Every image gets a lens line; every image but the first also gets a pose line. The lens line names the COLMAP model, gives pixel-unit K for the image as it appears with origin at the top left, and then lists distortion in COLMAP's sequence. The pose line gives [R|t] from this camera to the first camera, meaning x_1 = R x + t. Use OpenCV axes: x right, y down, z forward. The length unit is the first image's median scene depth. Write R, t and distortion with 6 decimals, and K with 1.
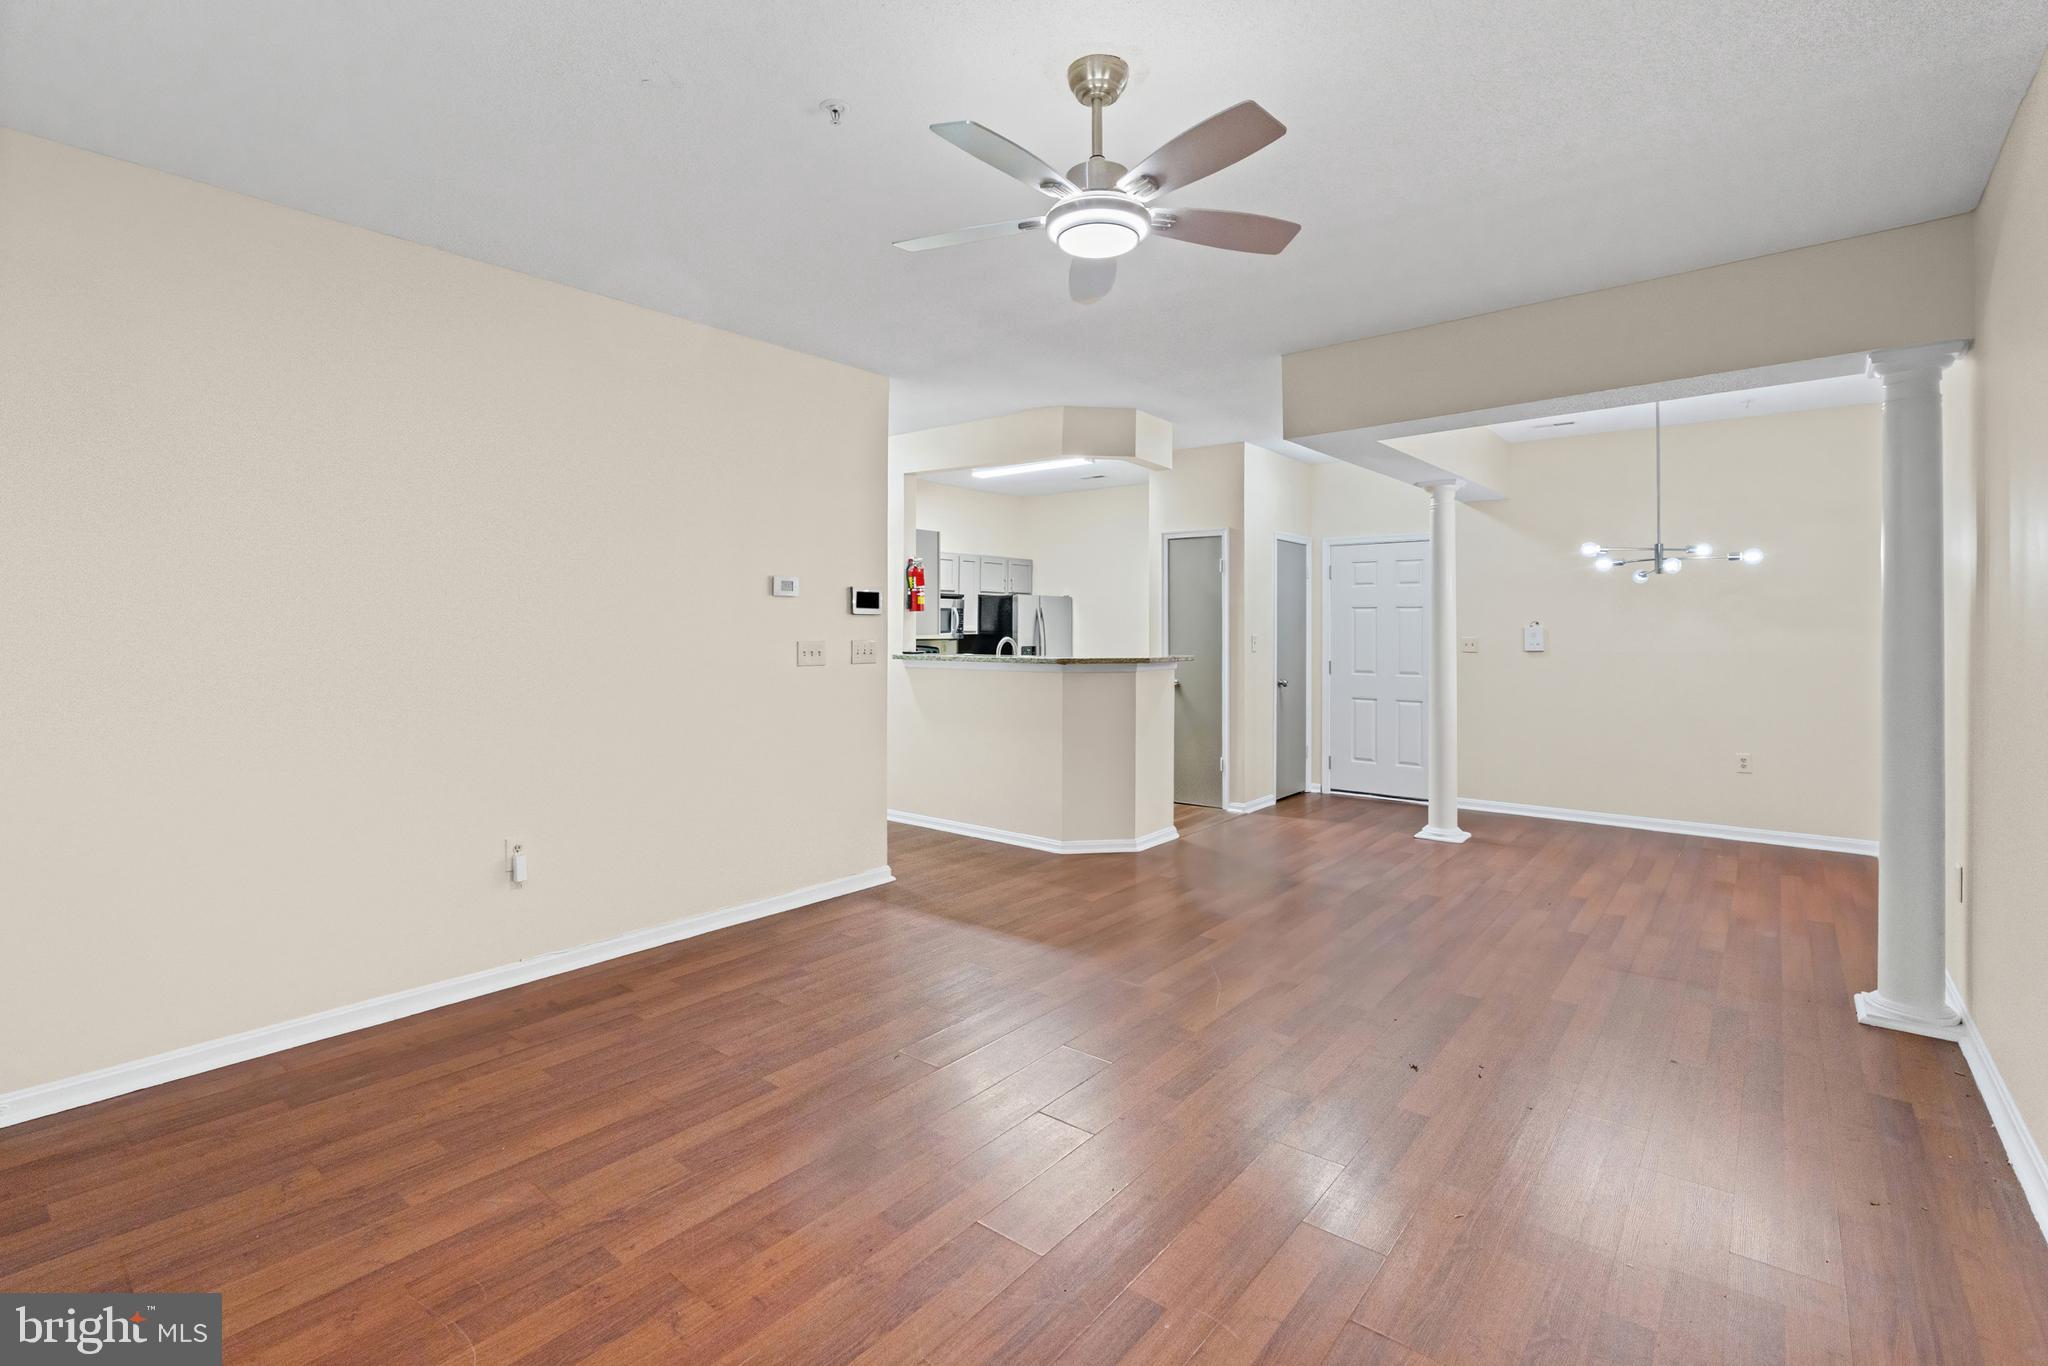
lens RADIAL K [[920.7, 0, 1043.2], [0, 920.7, 620.6], [0, 0, 1]] dist [-0.006506, 0.002186]
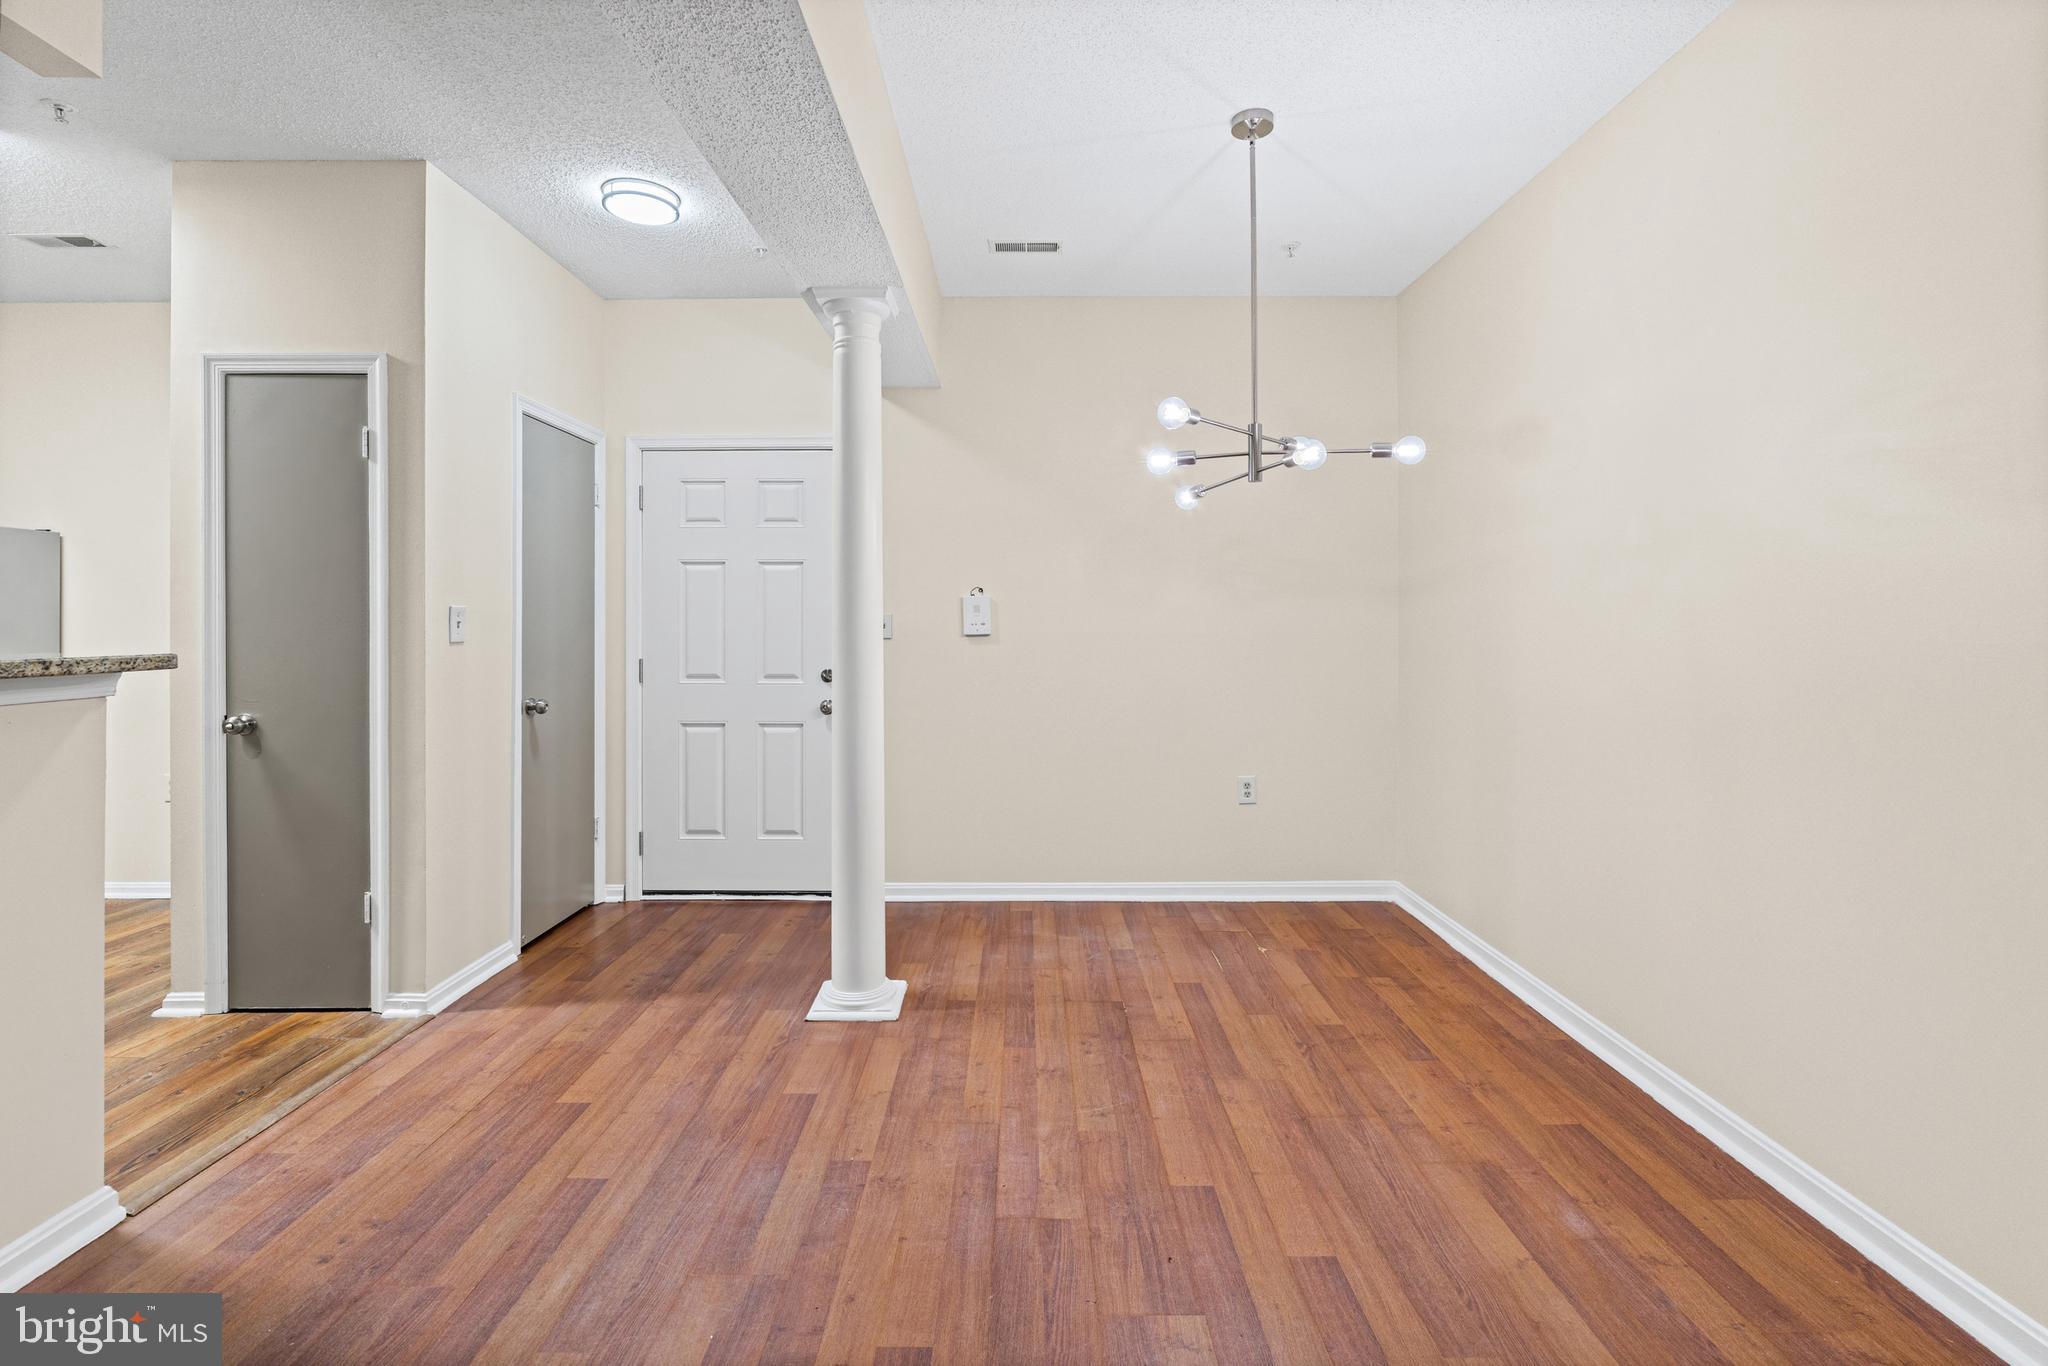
lens RADIAL K [[920.7, 0, 1030.2], [0, 920.7, 624.5], [0, 0, 1]] dist [-0.006506, 0.002186]
pose [[0.780994, -0.003692, 0.624528, 0.167988], [-0.002557, 0.999955, 0.009109, 0.019952], [-0.624533, -0.008711, 0.780949, 0.475853]]
